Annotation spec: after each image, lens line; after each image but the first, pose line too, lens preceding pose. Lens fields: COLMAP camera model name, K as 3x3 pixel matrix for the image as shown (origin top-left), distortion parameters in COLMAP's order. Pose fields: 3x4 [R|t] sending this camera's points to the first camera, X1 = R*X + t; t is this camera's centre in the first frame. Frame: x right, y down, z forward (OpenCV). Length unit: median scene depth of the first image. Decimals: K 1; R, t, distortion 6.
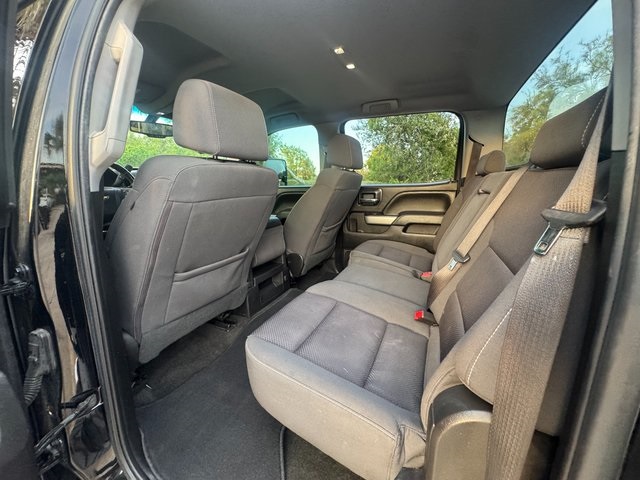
lens RADIAL K [[257.9, 0, 317.8], [0, 257.9, 240.4], [0, 0, 1]] dist [-0.003886, 0.000807]
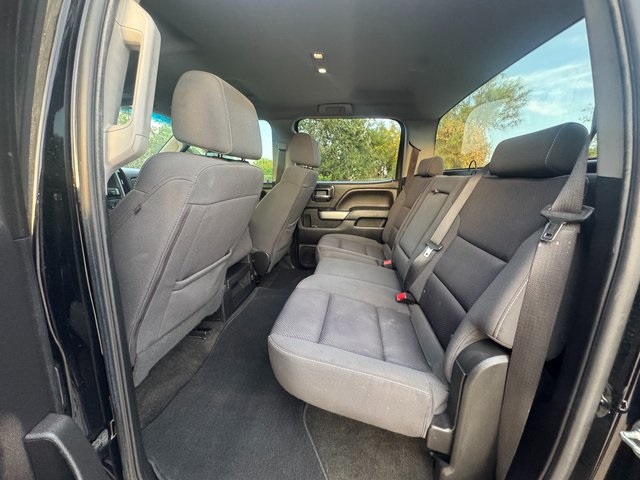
lens RADIAL K [[257.9, 0, 318.2], [0, 257.9, 240.8], [0, 0, 1]] dist [-0.003886, 0.000807]
pose [[0.955396, -0.053382, 0.290464, -0.240276], [0.046299, 0.998440, 0.031210, -0.016710], [-0.291677, -0.016369, 0.956377, -0.012628]]
